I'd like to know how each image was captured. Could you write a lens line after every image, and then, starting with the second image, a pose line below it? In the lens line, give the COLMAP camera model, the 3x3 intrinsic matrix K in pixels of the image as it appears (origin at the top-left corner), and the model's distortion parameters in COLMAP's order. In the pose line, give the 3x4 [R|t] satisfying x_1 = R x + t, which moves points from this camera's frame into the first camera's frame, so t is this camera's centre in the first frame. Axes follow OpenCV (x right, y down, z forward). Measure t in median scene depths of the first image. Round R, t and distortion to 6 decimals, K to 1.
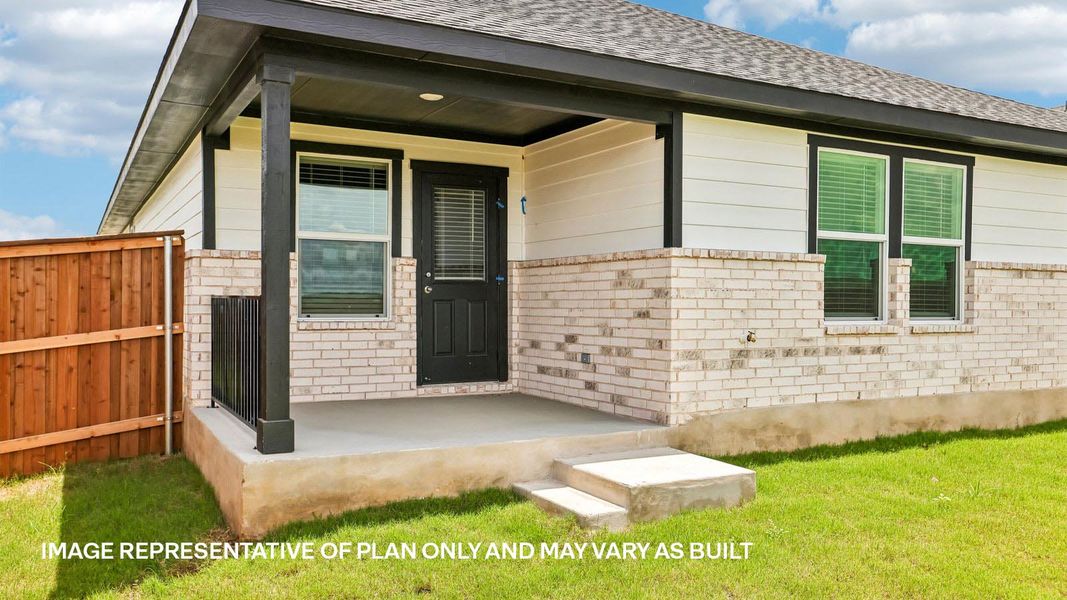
lens RADIAL K [[799.3, 0, 533.8], [0, 799.3, 301.6], [0, 0, 1]] dist [-0.002658, 0.005666]
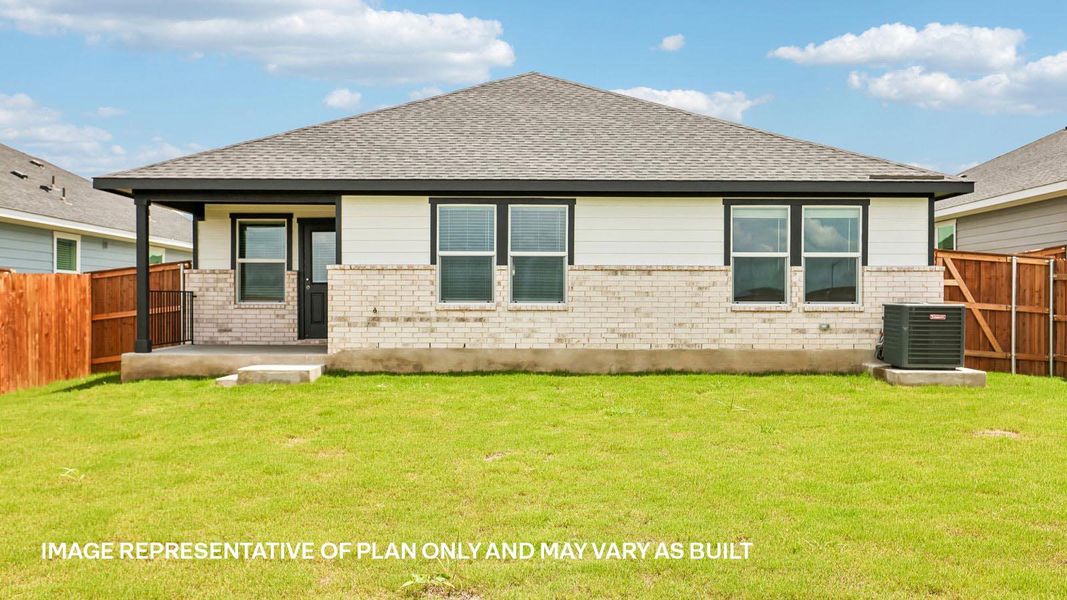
lens RADIAL K [[799.3, 0, 529.9], [0, 799.3, 302.3], [0, 0, 1]] dist [-0.002658, 0.005666]
pose [[0.900968, -0.003405, -0.433872, 1.256066], [0.003369, 0.999994, -0.000853, 0.024922], [0.433872, -0.000693, 0.900974, -0.488574]]
